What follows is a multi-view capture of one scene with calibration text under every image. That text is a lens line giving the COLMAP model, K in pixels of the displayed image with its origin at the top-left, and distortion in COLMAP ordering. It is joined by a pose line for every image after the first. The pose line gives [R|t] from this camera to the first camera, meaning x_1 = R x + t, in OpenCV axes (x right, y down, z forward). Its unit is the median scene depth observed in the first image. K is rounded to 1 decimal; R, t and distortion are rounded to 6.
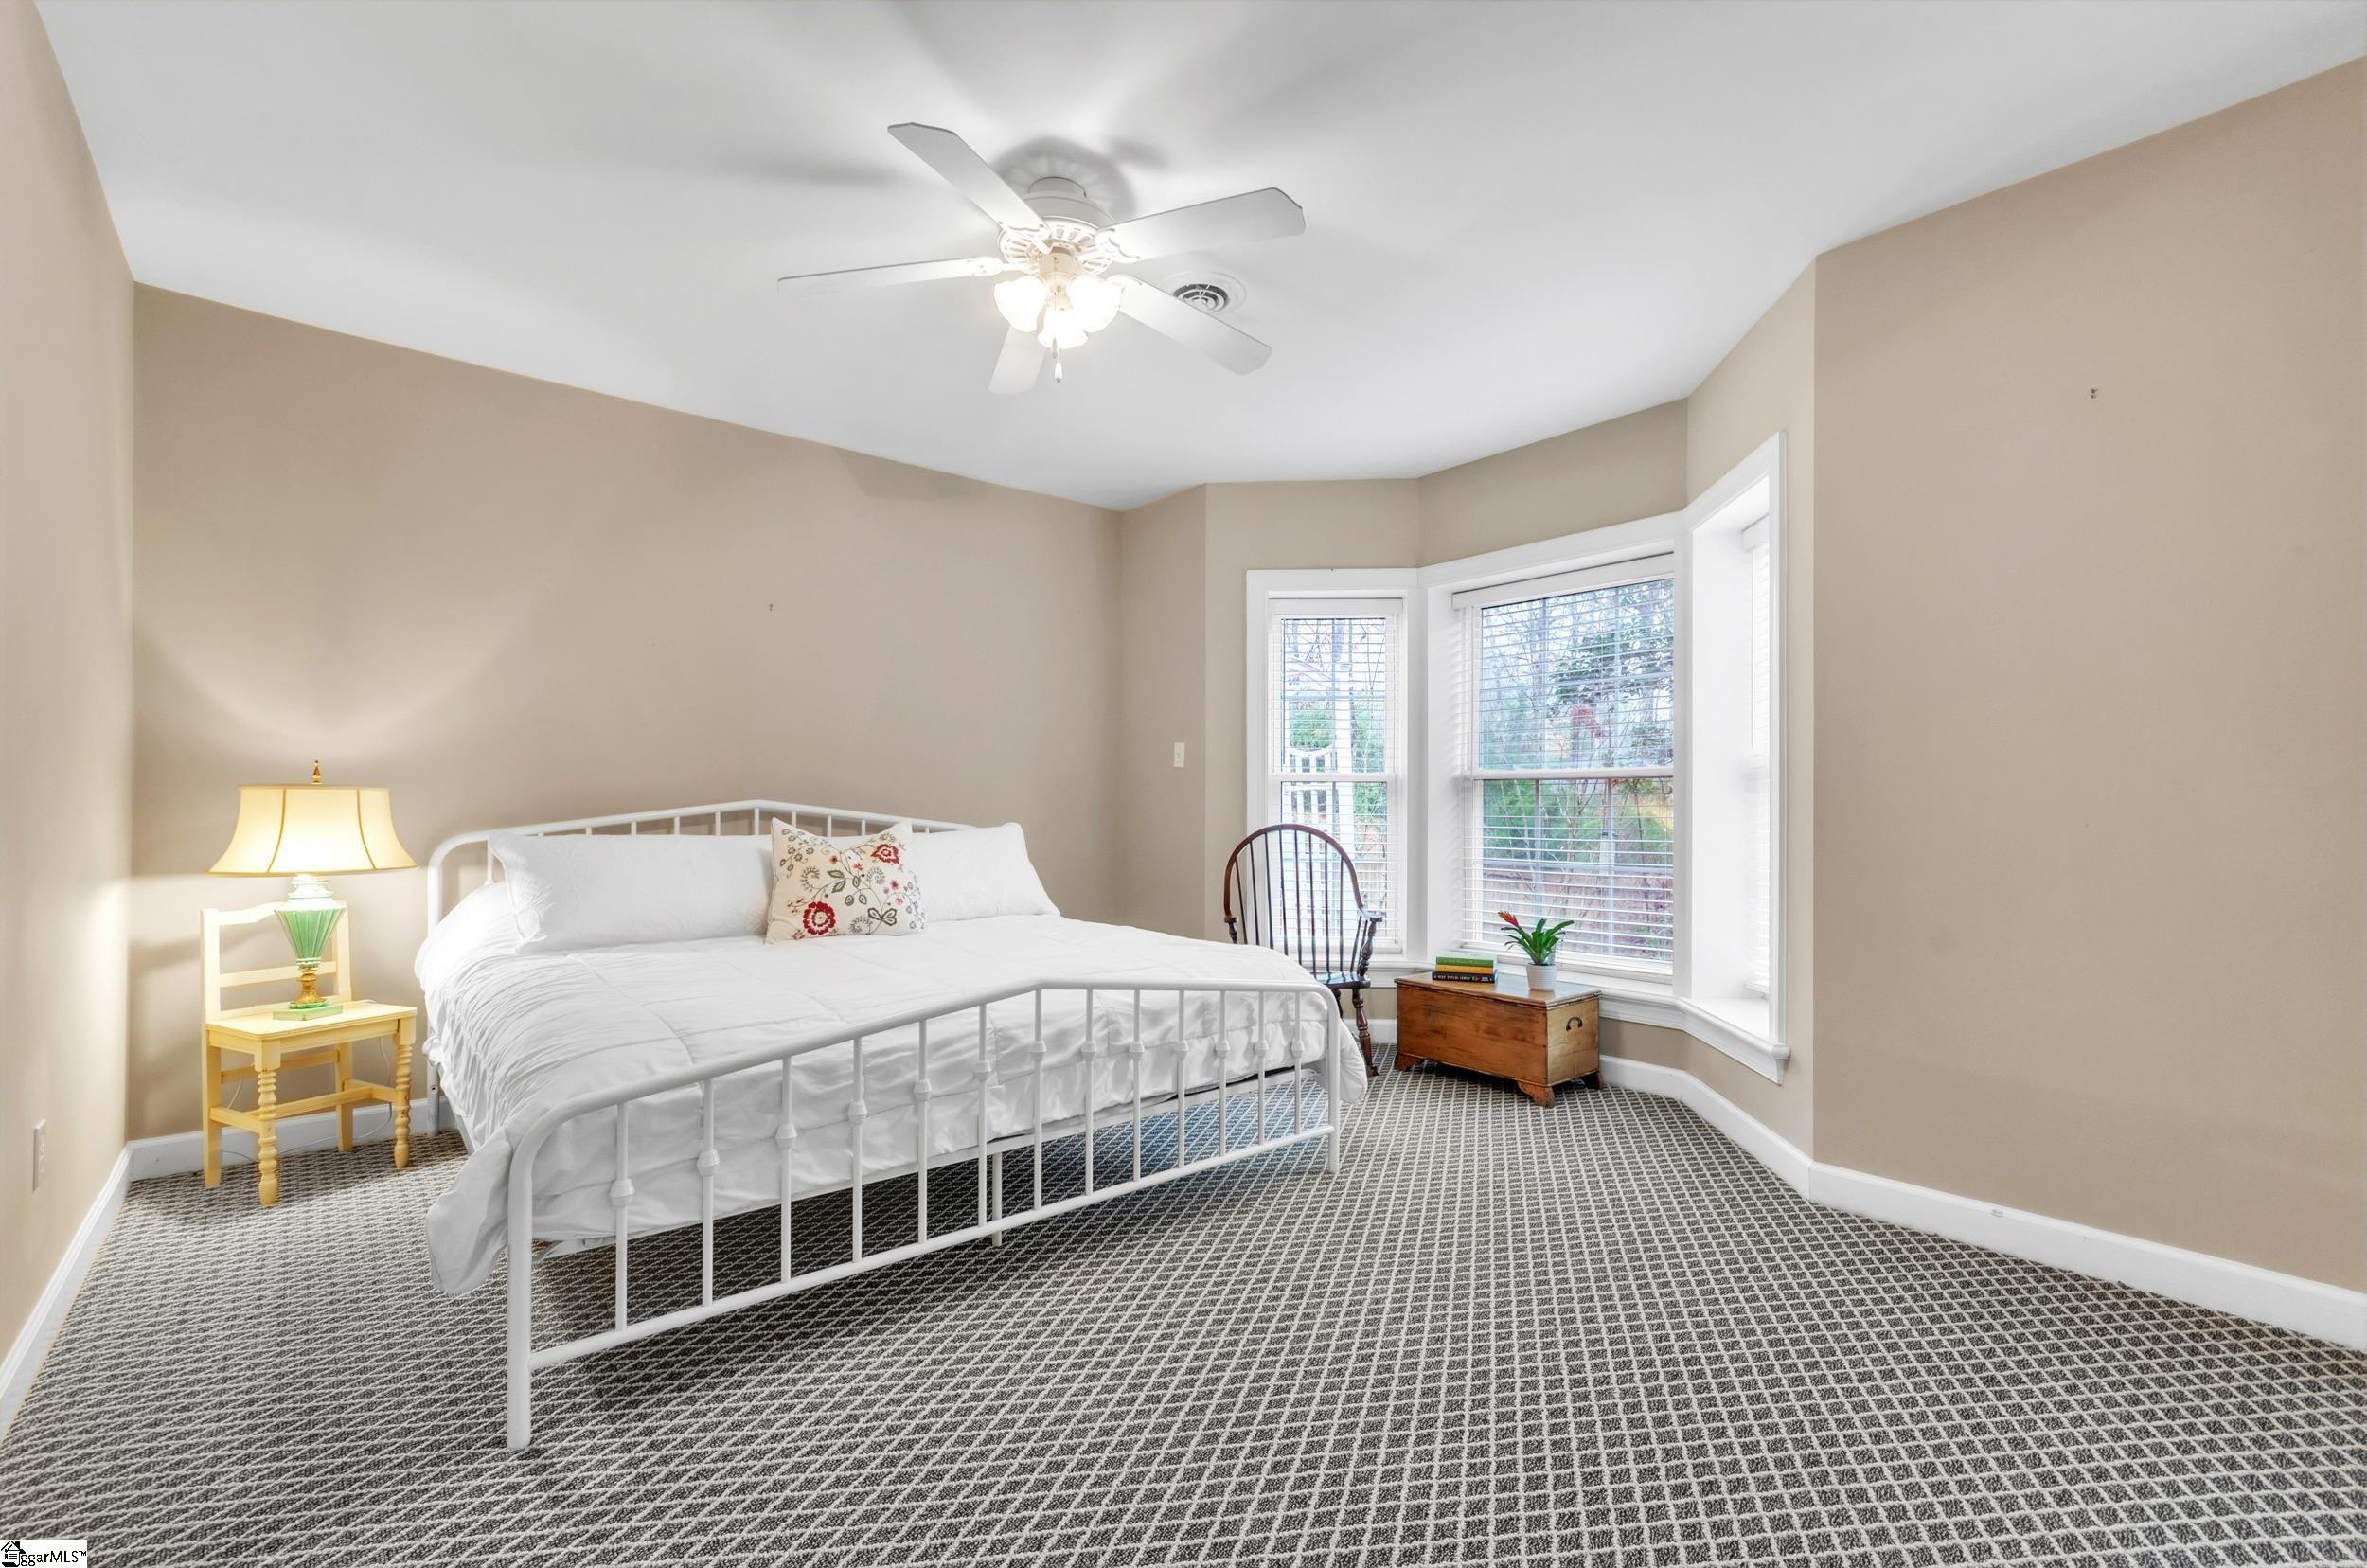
lens RADIAL K [[1045.2, 0, 1189.7], [0, 1045.2, 793.7], [0, 0, 1]] dist [0.010762, -0.000249]
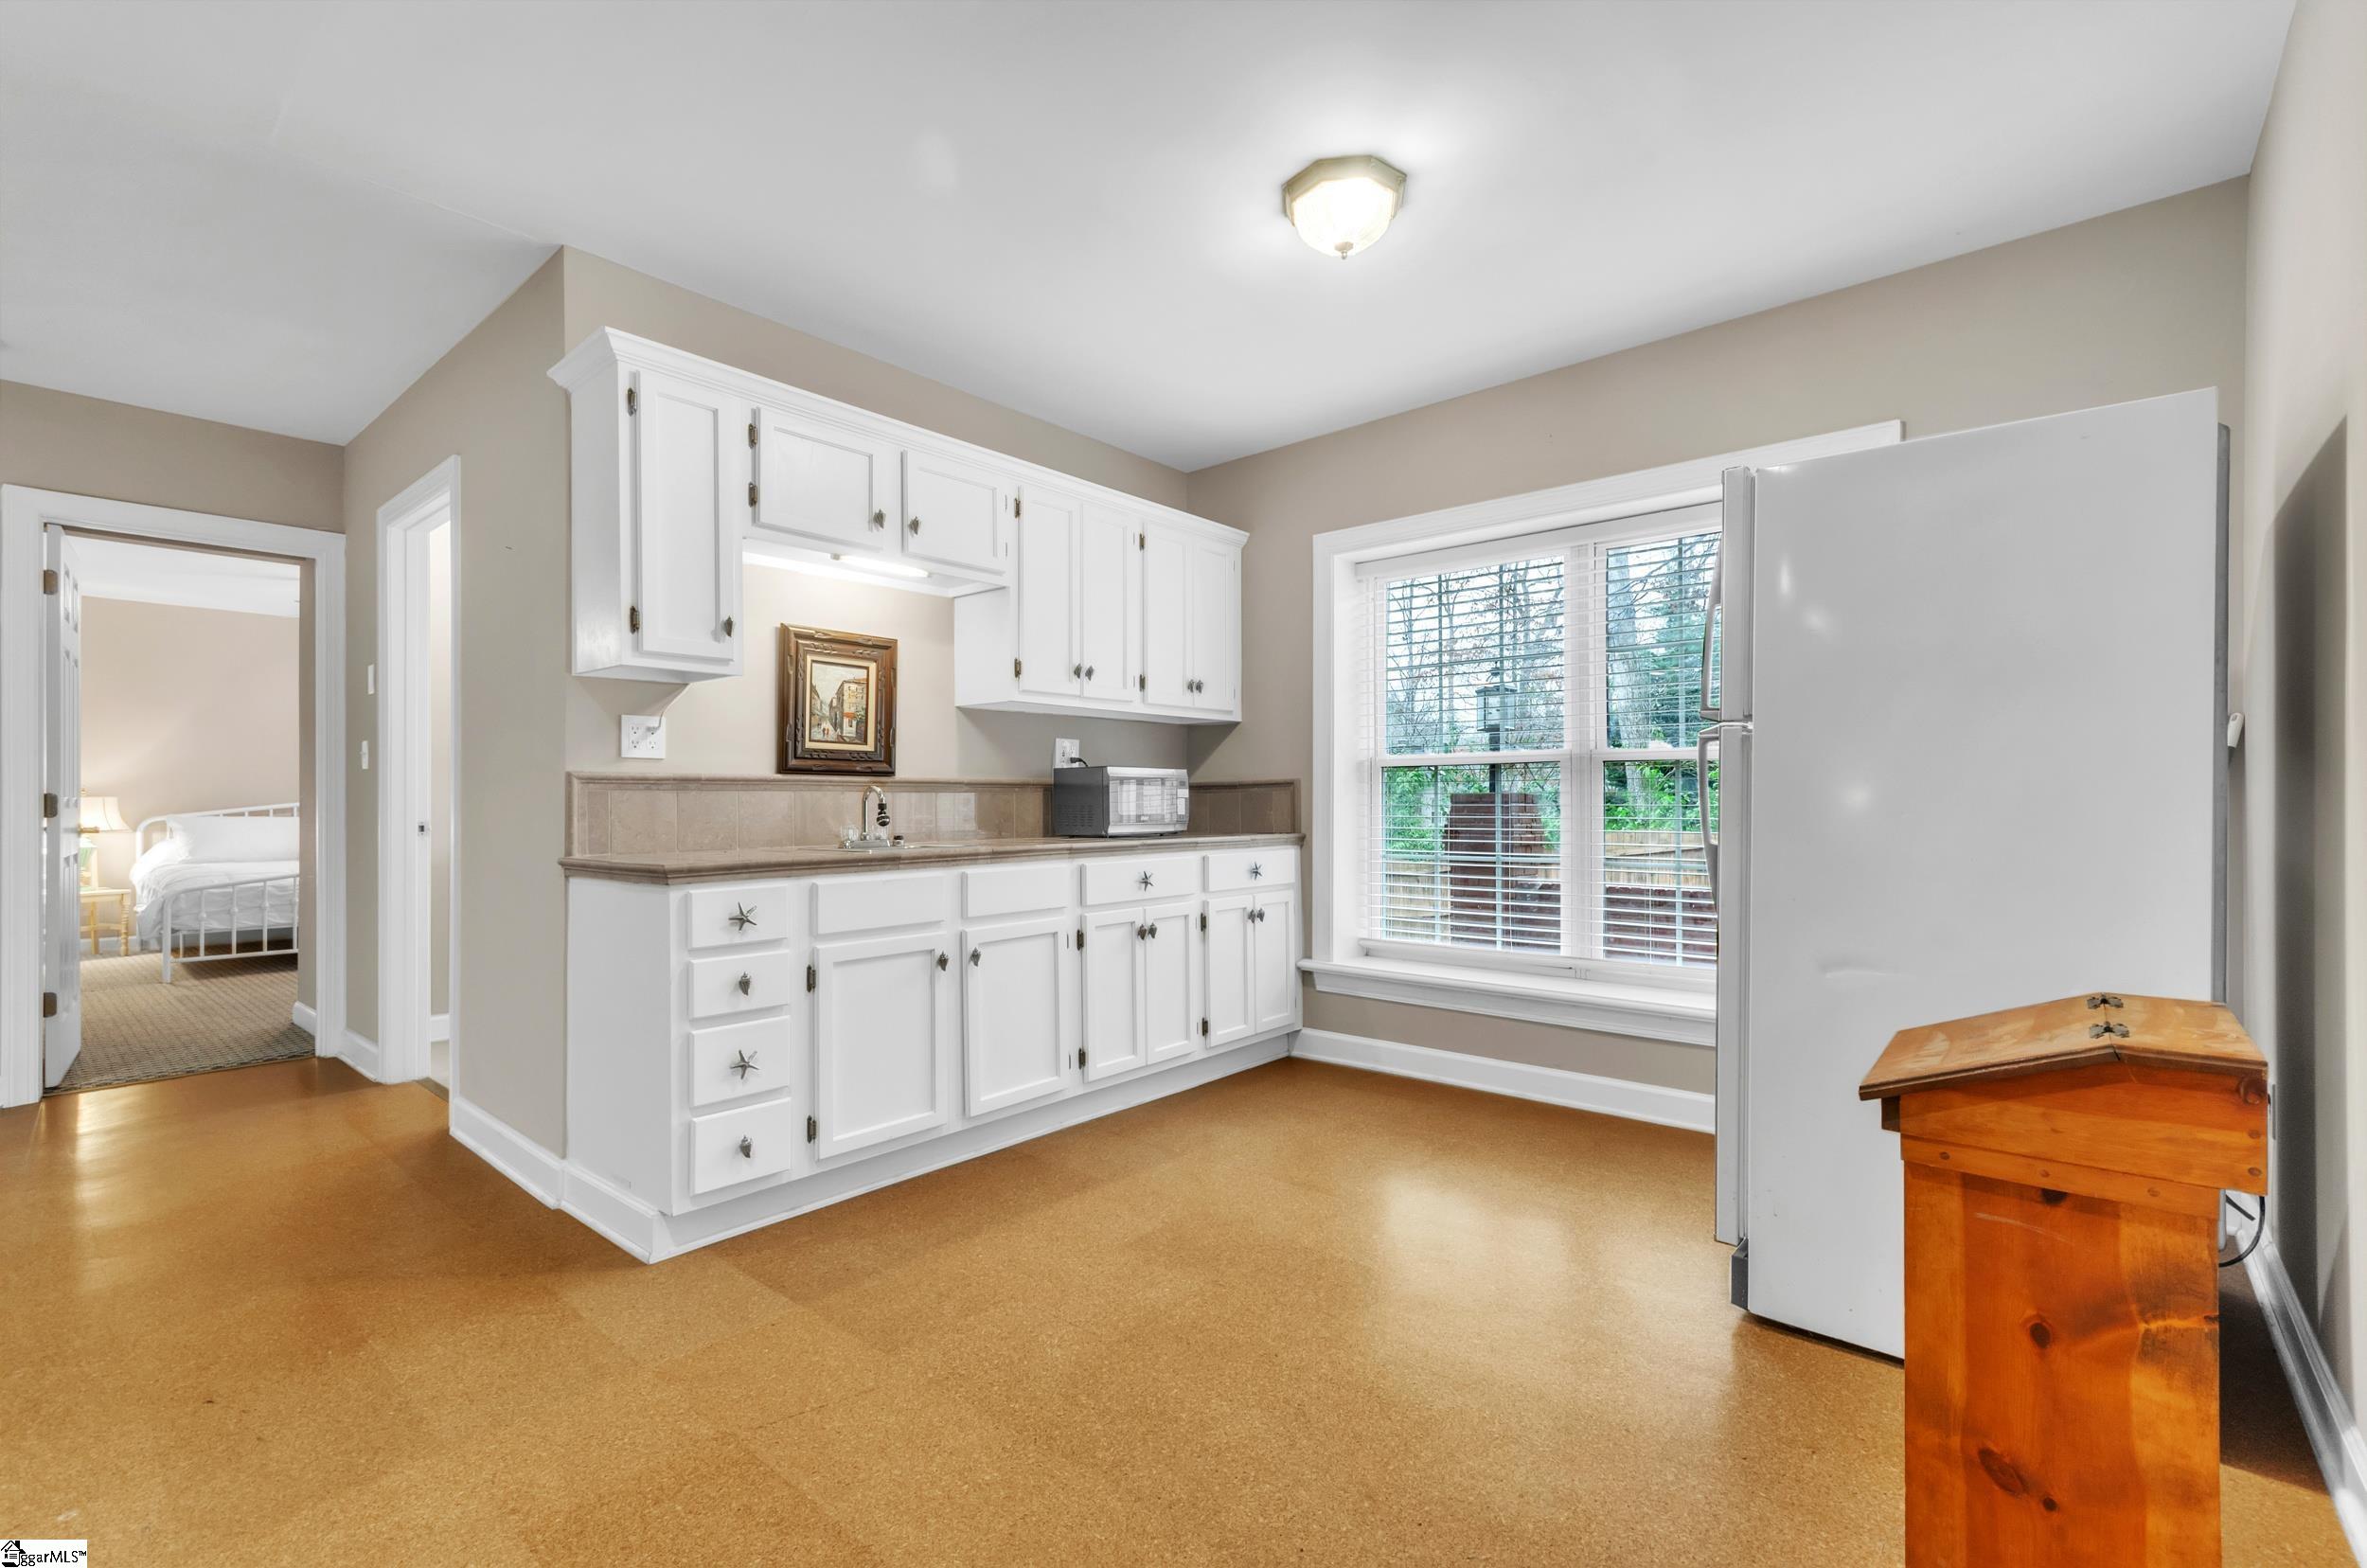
lens RADIAL K [[1045.2, 0, 1178.9], [0, 1045.2, 795.1], [0, 0, 1]] dist [0.010762, -0.000249]
pose [[0.988595, -0.003788, 0.150554, 1.280294], [0.003550, 0.999992, 0.001853, -0.004581], [-0.150560, -0.001298, 0.988600, -1.760752]]
